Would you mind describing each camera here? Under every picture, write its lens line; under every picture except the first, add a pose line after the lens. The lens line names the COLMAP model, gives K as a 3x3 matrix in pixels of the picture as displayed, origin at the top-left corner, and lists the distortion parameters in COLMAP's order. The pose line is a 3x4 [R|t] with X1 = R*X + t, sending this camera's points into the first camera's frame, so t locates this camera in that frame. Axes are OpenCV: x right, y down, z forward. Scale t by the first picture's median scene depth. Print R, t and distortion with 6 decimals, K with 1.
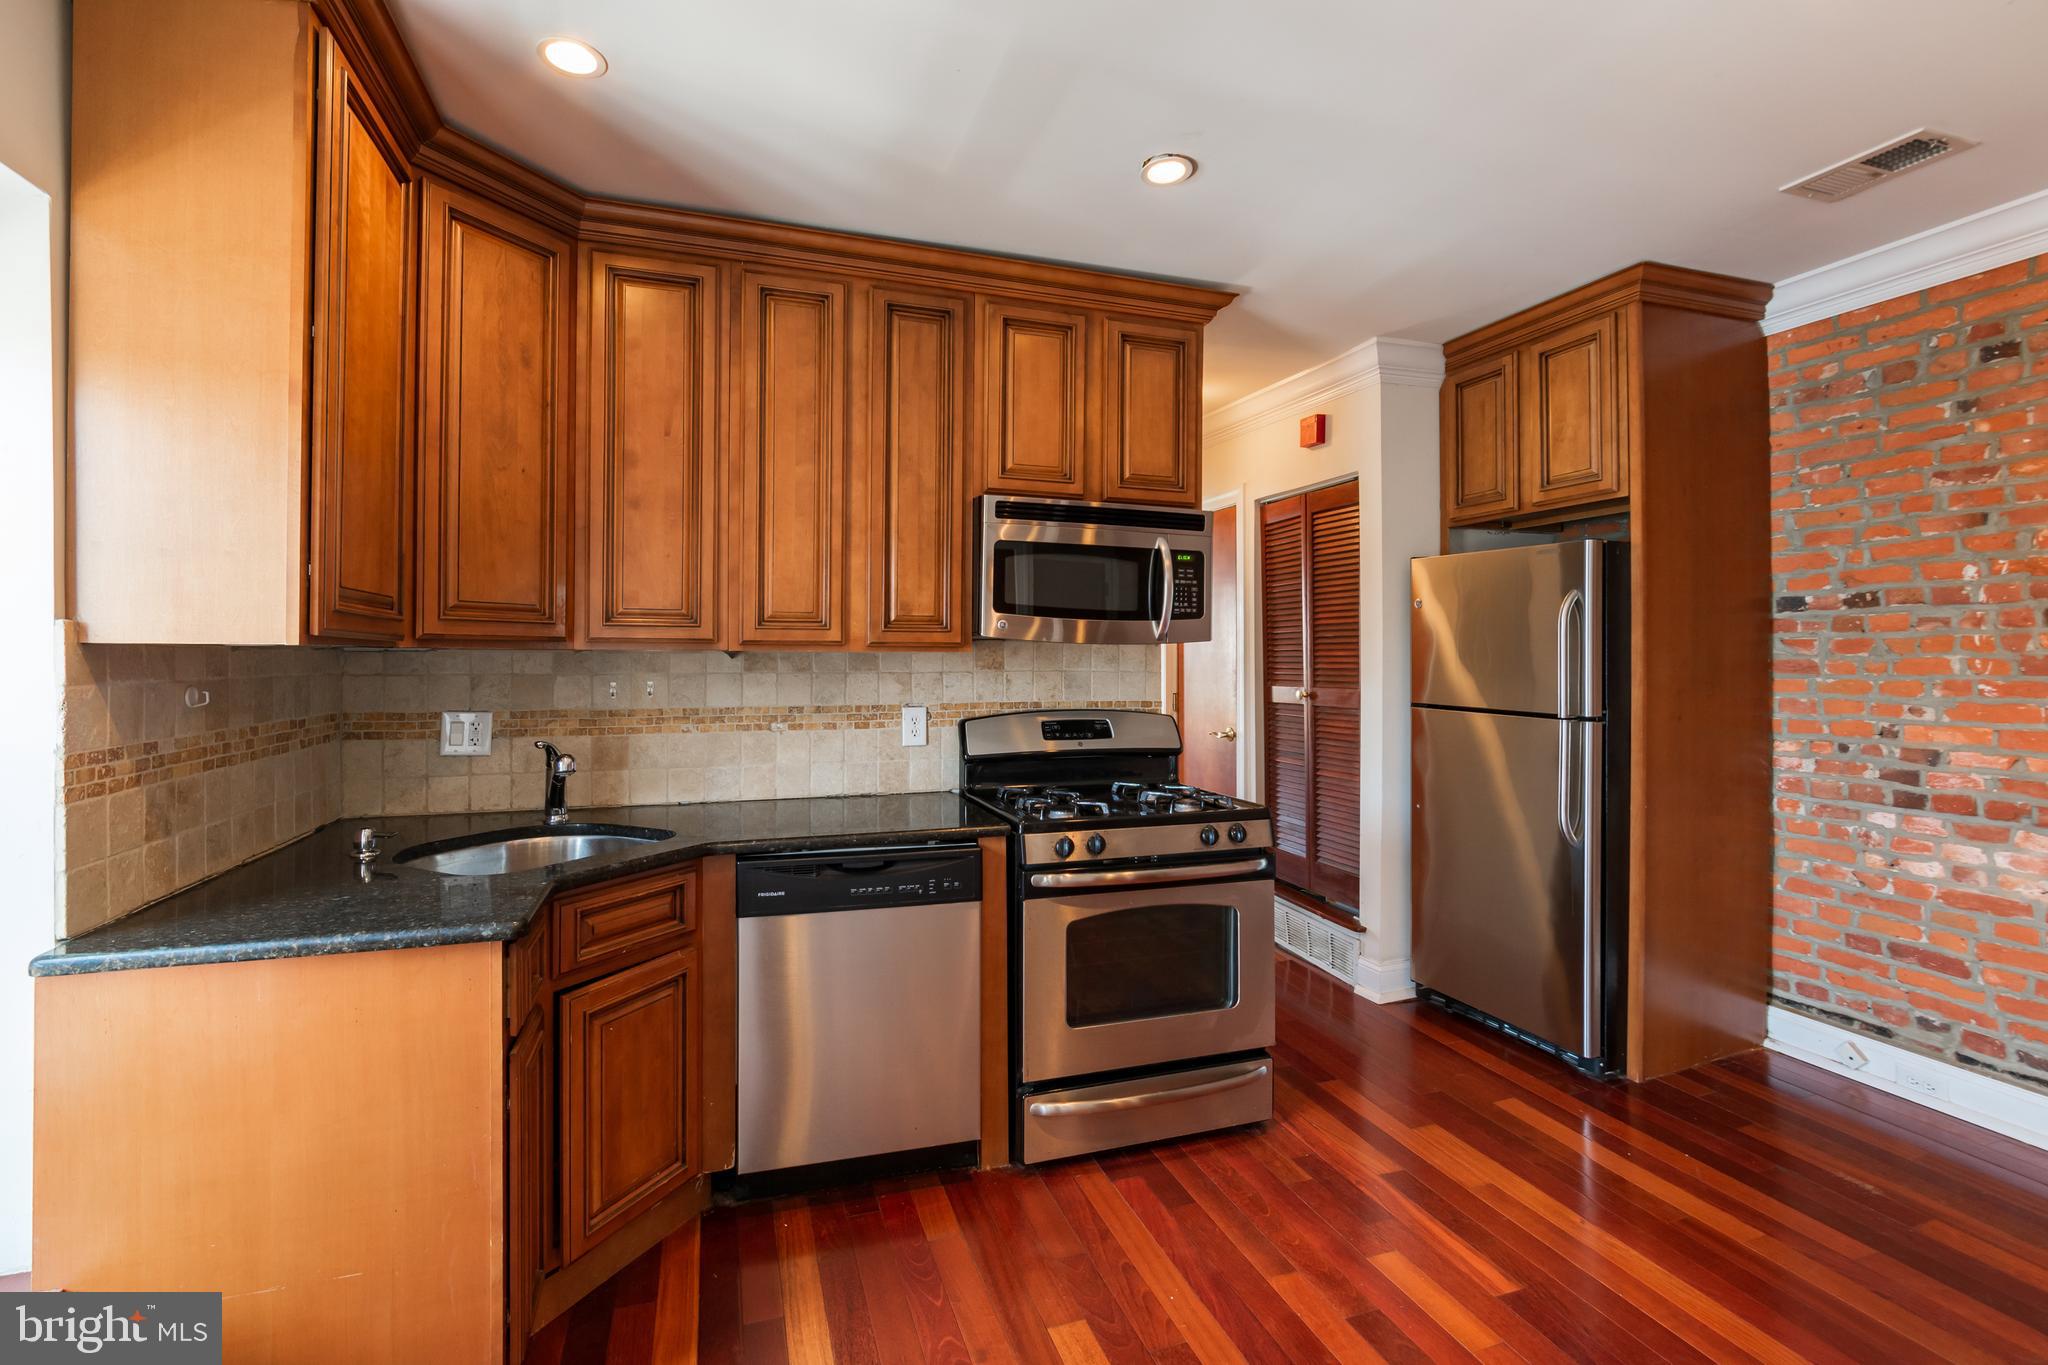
lens RADIAL K [[920.7, 0, 1038.7], [0, 920.7, 648.3], [0, 0, 1]] dist [-0.012972, 0.001264]
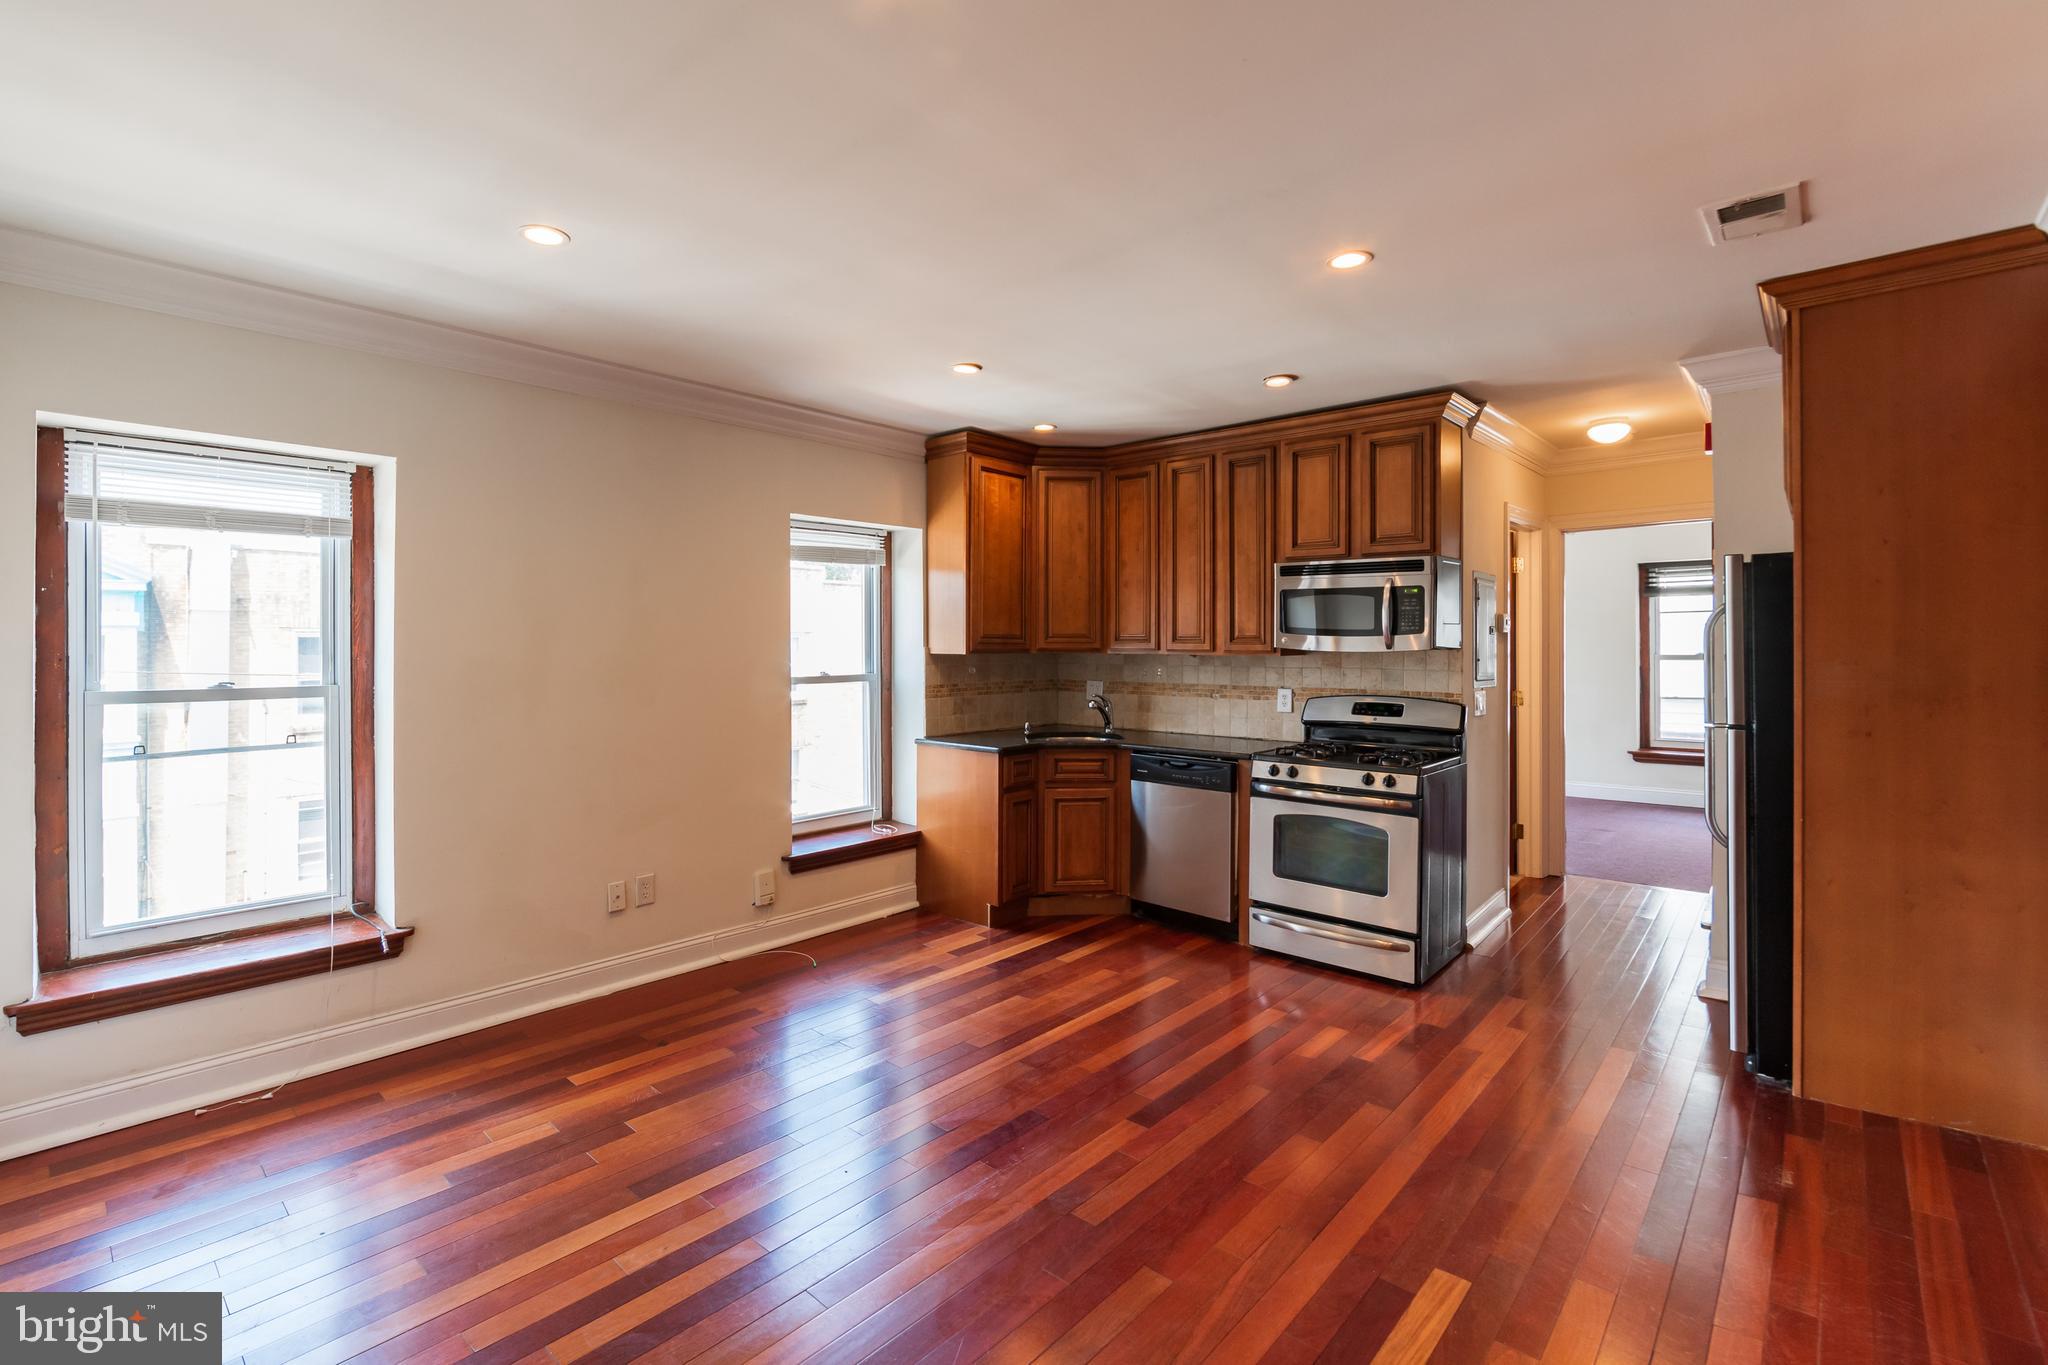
lens RADIAL K [[943.3, 0, 1045.1], [0, 943.3, 640.0], [0, 0, 1]] dist [-0.012872, 0.000065]
pose [[0.499410, -0.002284, -0.866363, 1.242177], [0.007137, 0.999973, 0.001478, -0.031961], [0.866337, -0.006921, 0.499413, -0.230946]]
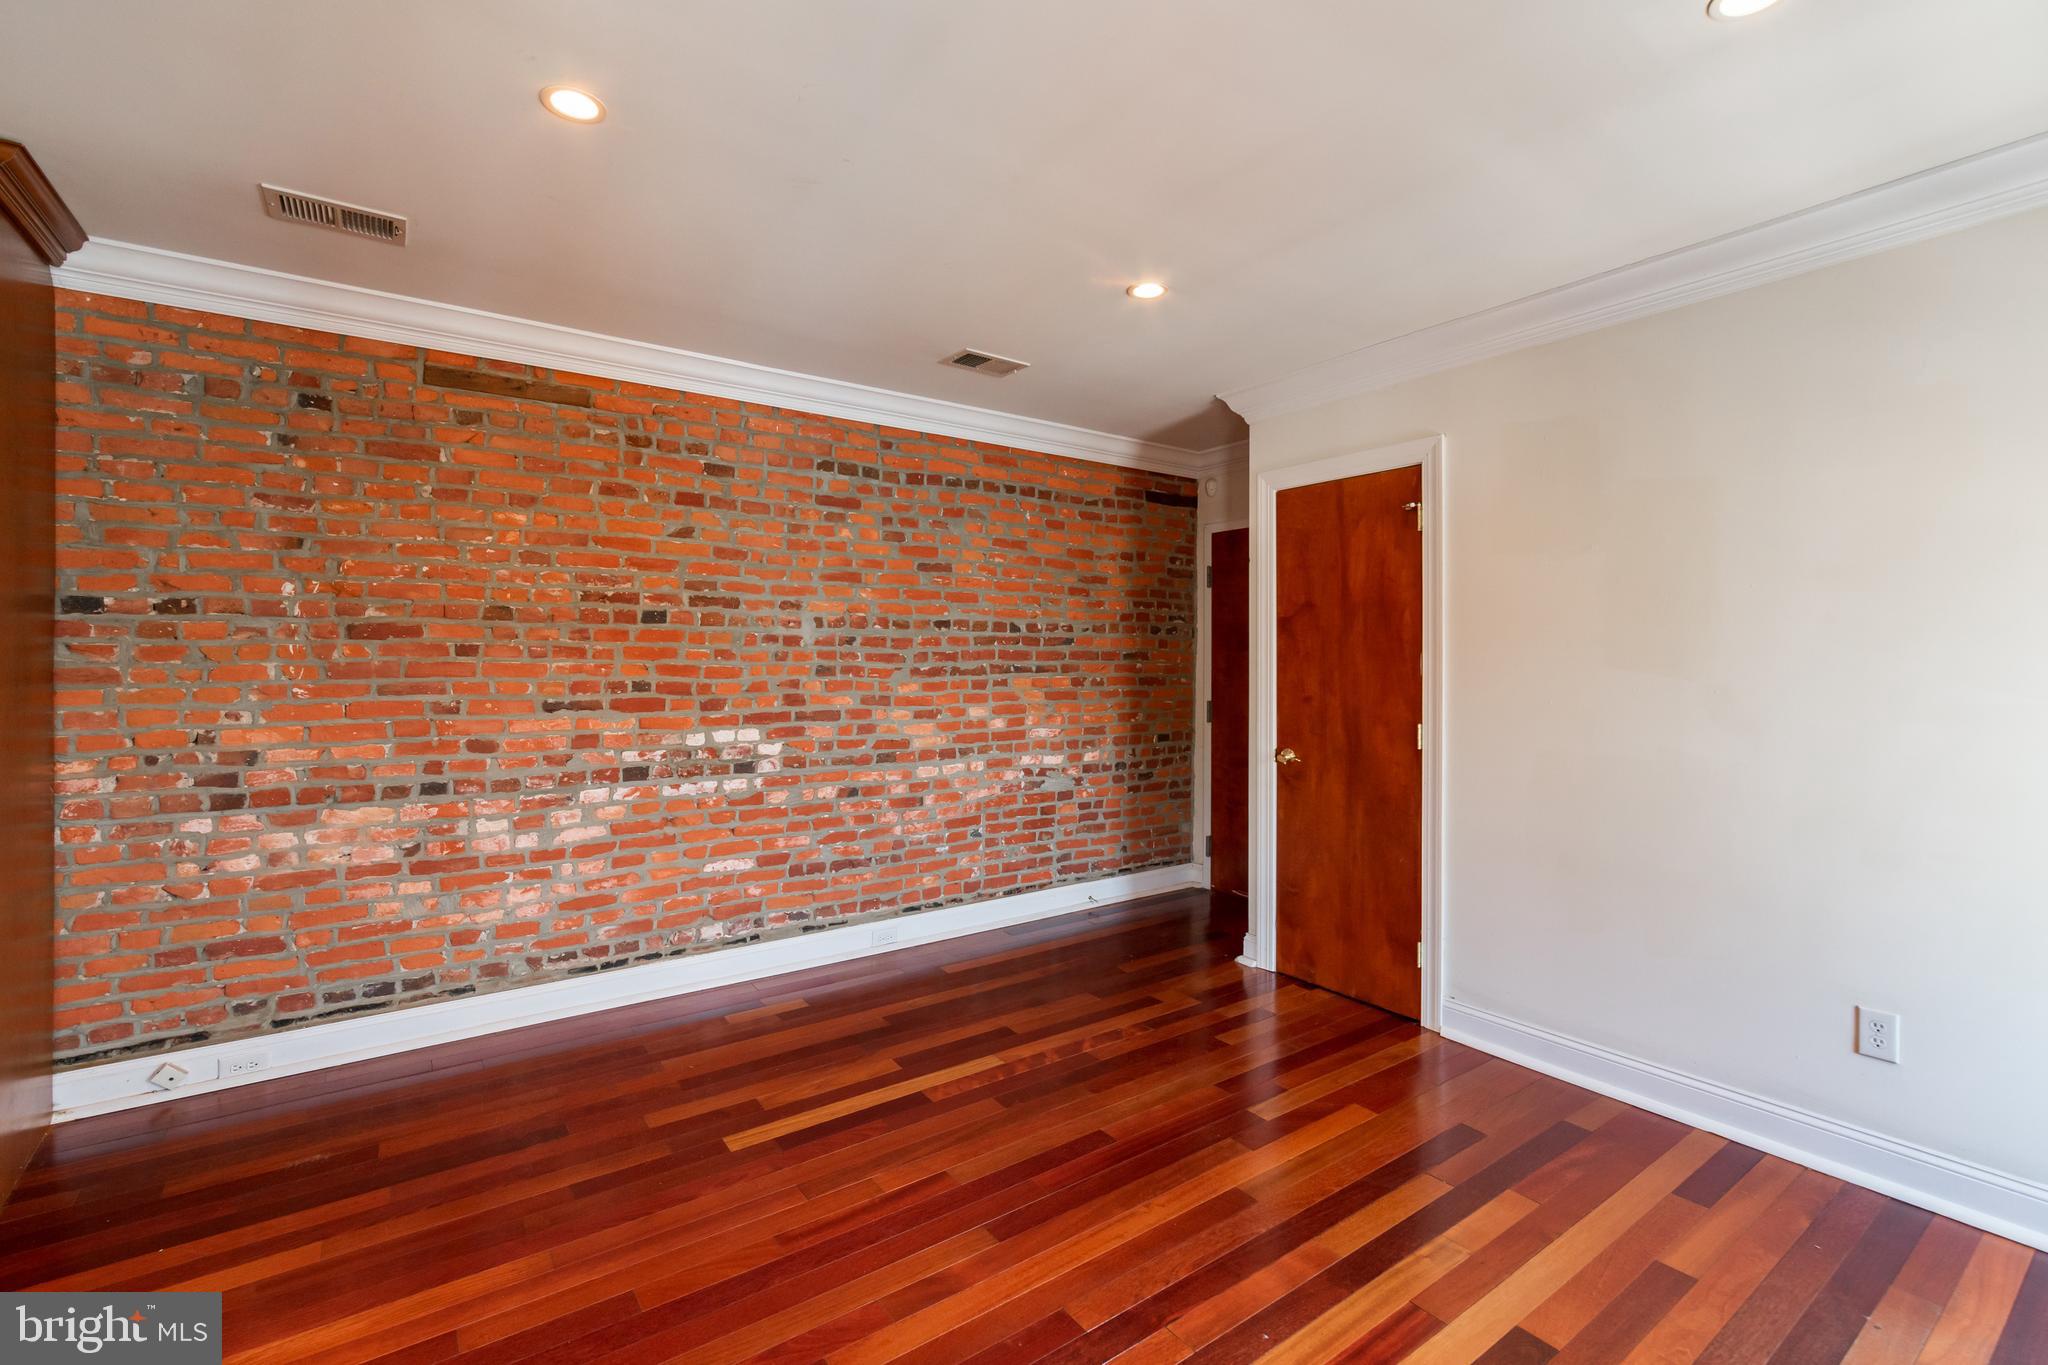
lens RADIAL K [[922.8, 0, 1006.9], [0, 922.8, 659.6], [0, 0, 1]] dist [-0.009781, -0.000058]
pose [[-0.273674, -0.002489, 0.961819, -0.297785], [-0.007066, 0.999975, 0.000577, -0.002823], [-0.961797, -0.006639, -0.273684, 0.433405]]
